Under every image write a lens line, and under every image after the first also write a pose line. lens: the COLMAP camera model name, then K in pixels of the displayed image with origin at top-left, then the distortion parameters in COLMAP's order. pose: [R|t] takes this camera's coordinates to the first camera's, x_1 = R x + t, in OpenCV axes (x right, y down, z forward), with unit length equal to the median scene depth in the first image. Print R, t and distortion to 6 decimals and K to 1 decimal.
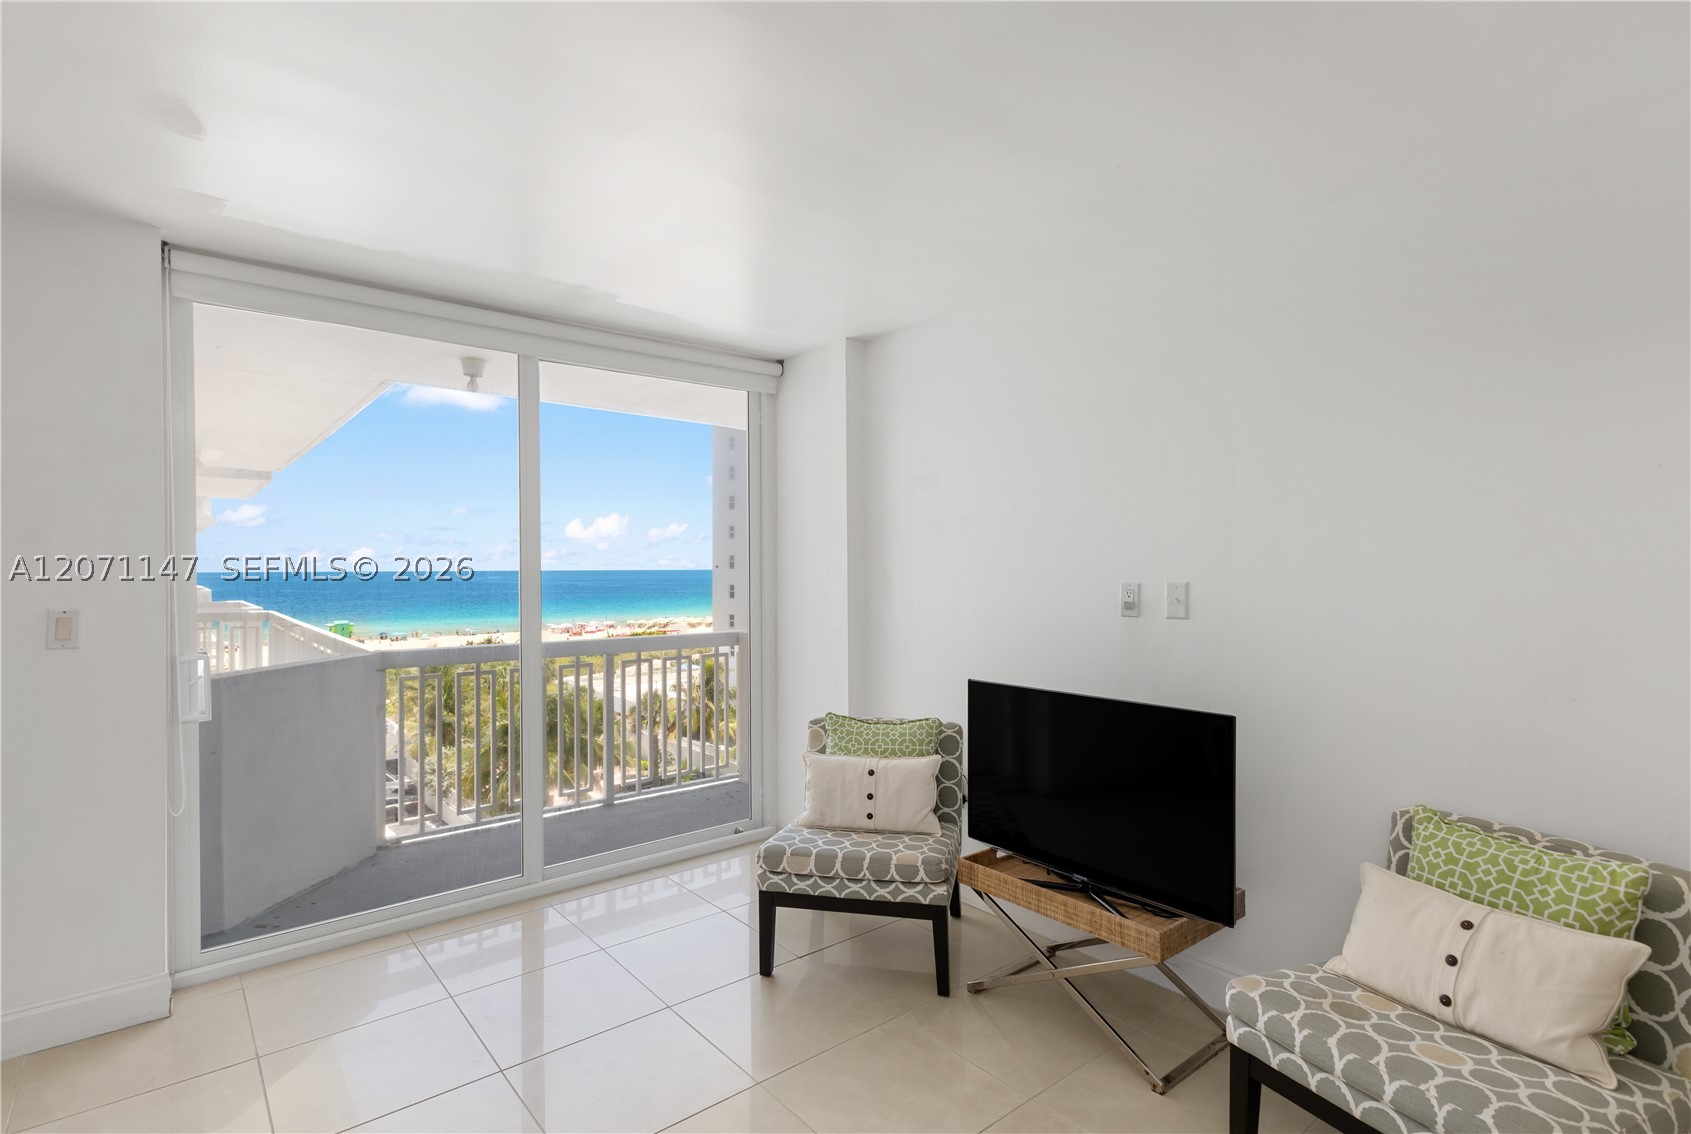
lens RADIAL K [[847.2, 0, 846.5], [0, 847.2, 574.5], [0, 0, 1]] dist [0.015937, -0.003540]
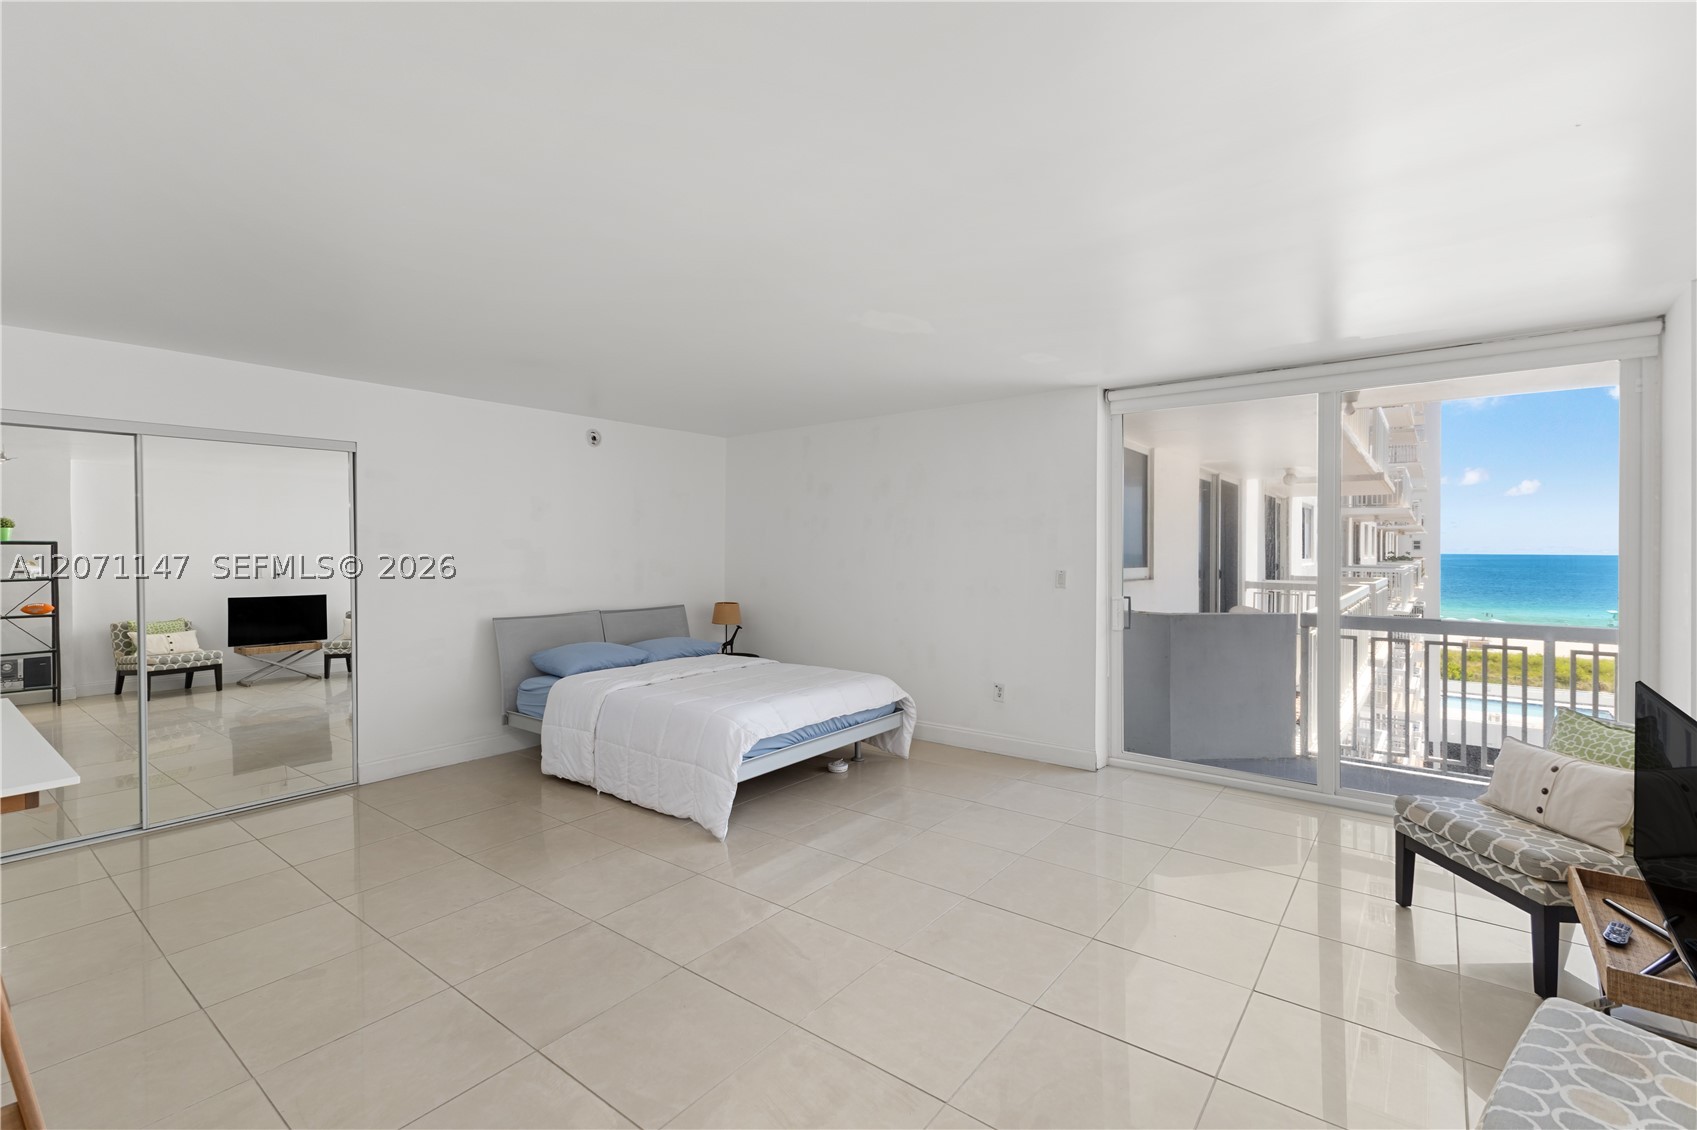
lens RADIAL K [[744.1, 0, 852.0], [0, 744.1, 555.3], [0, 0, 1]] dist [0.015030, -0.002441]
pose [[0.222581, 0.009932, -0.974864, 0.704164], [-0.010675, 0.999913, 0.007750, -0.006377], [0.974856, 0.008682, 0.222668, 0.033792]]
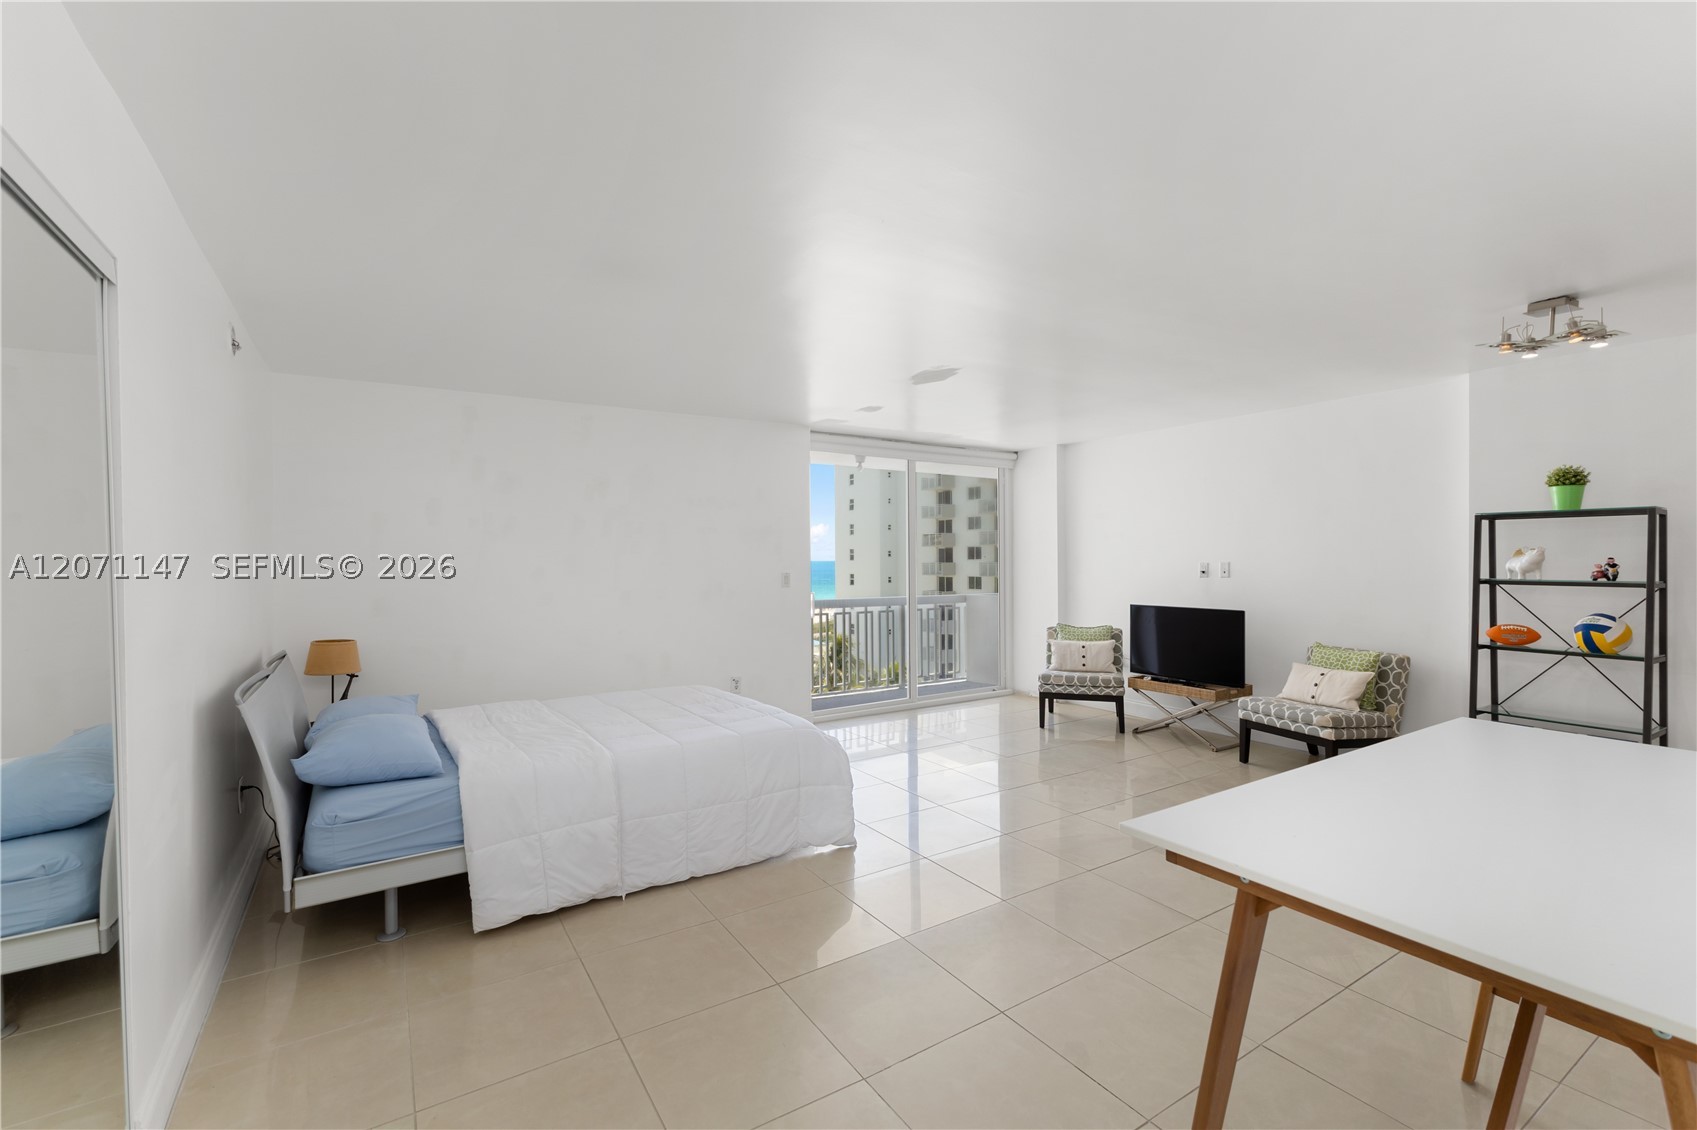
lens RADIAL K [[744.1, 0, 851.8], [0, 744.1, 562.9], [0, 0, 1]] dist [0.015030, -0.002441]
pose [[0.992959, -0.002907, -0.118422, -0.359422], [0.002457, 0.999989, -0.003943, 0.016184], [0.118433, 0.003624, 0.992955, -1.081982]]
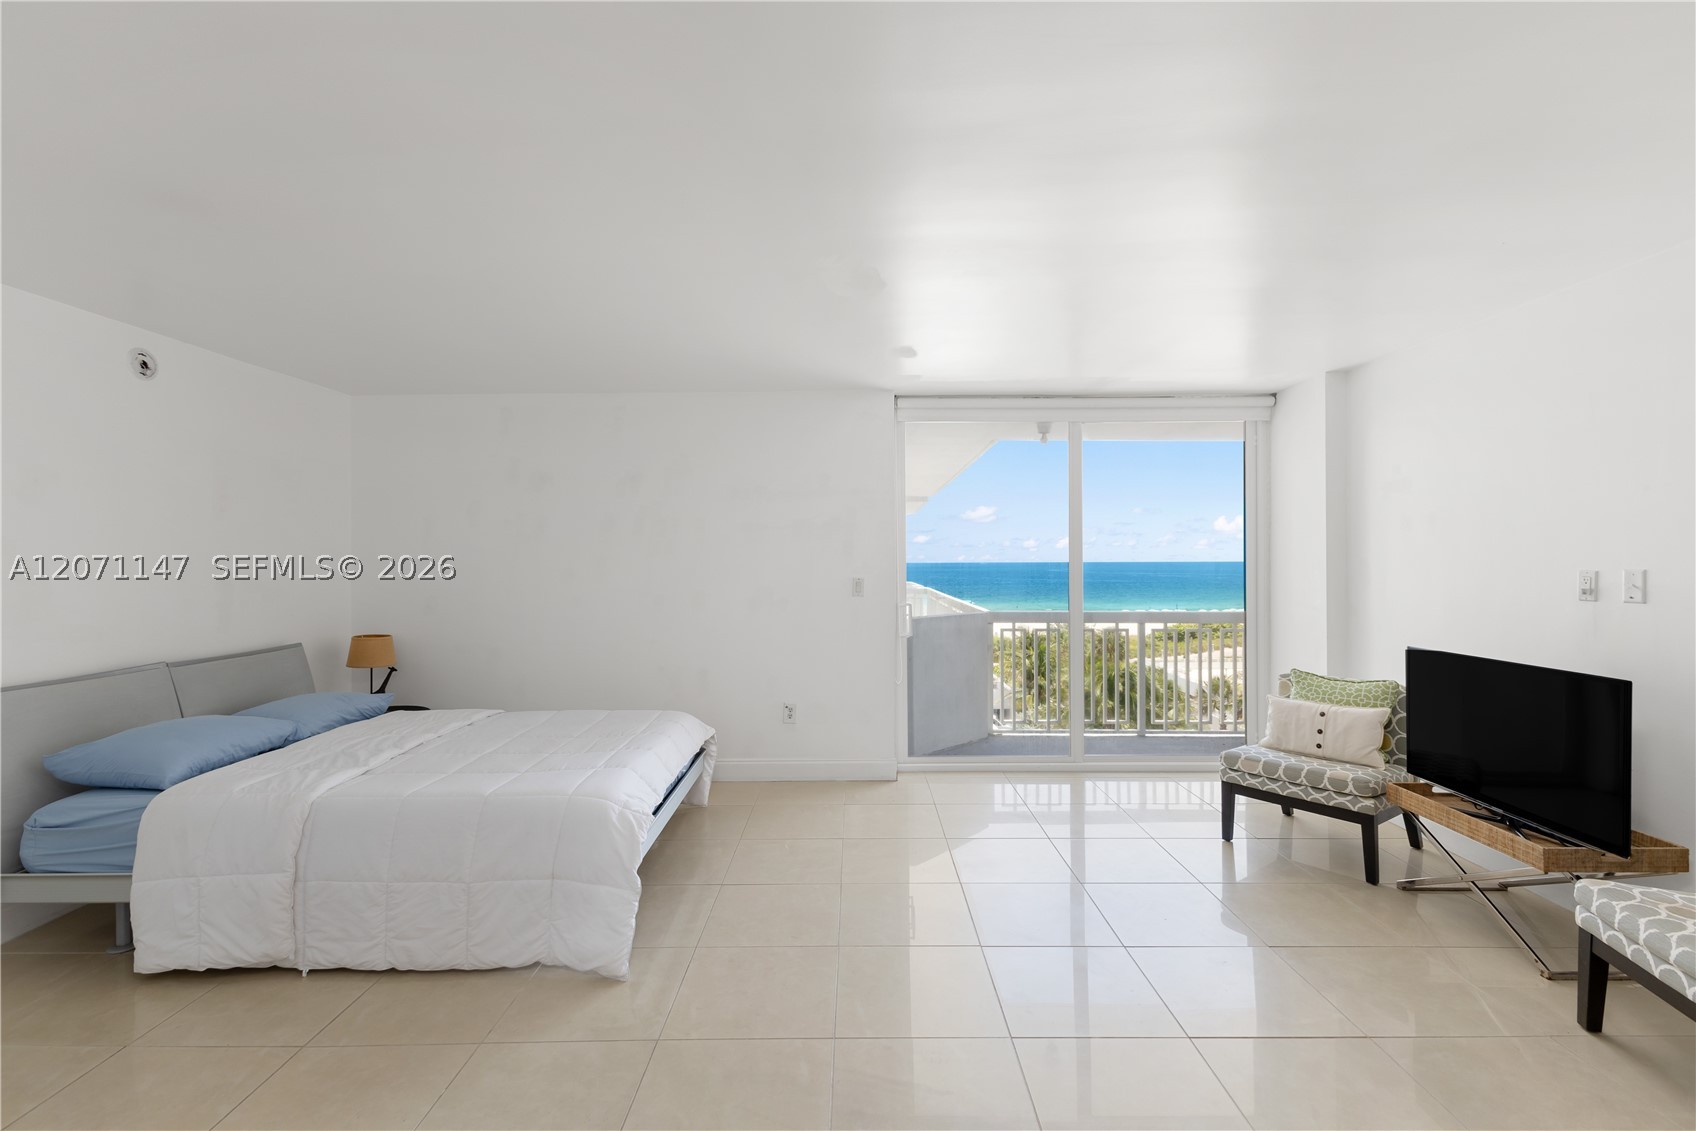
lens RADIAL K [[743.7, 0, 846.5], [0, 743.7, 568.4], [0, 0, 1]] dist [0.015030, -0.002441]
pose [[0.767758, 0.005802, -0.640714, 0.210850], [-0.003873, 0.999983, 0.004414, 0.006656], [0.640728, -0.000908, 0.767767, -0.369808]]
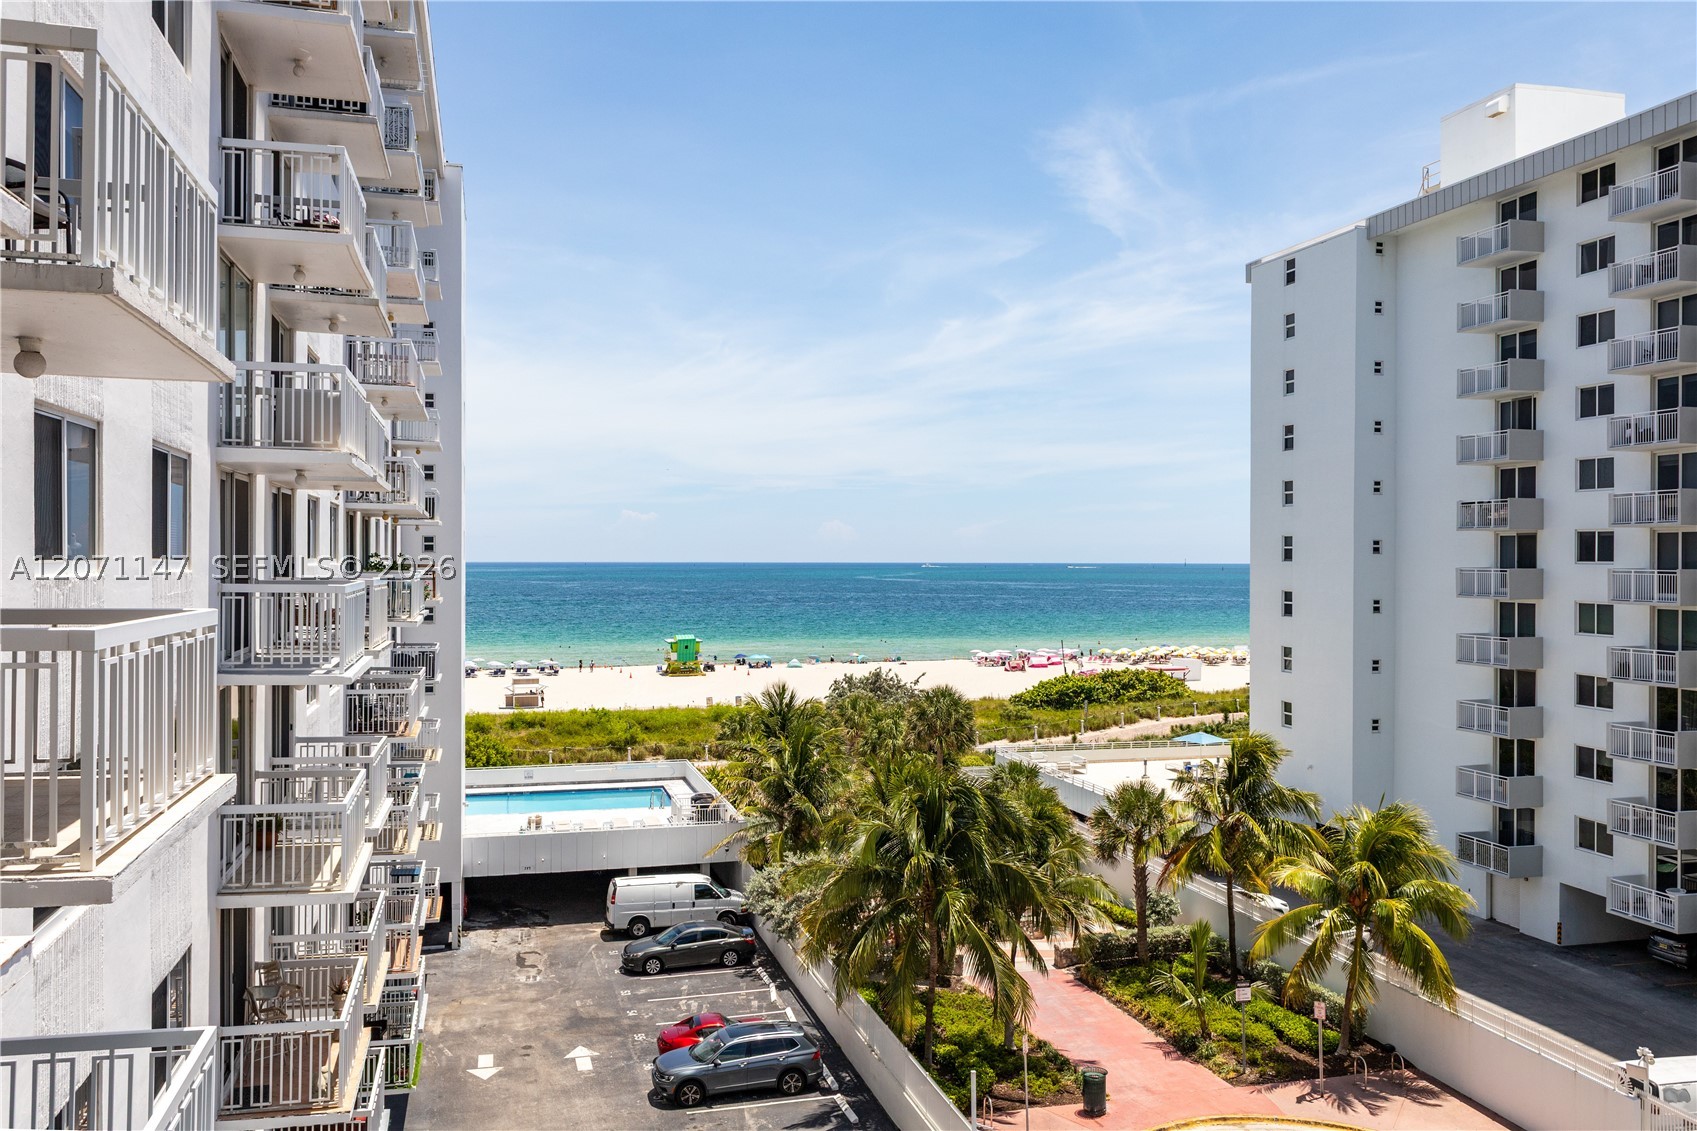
lens RADIAL K [[1423.2, 0, 831.5], [0, 1423.2, 557.7], [0, 0, 1]] dist [0.017056, -0.027527]
pose [[0.904863, 0.006800, -0.425649, -0.387151], [-0.011136, 0.999908, -0.007699, 0.027225], [0.425558, 0.011707, 0.904856, 1.850174]]
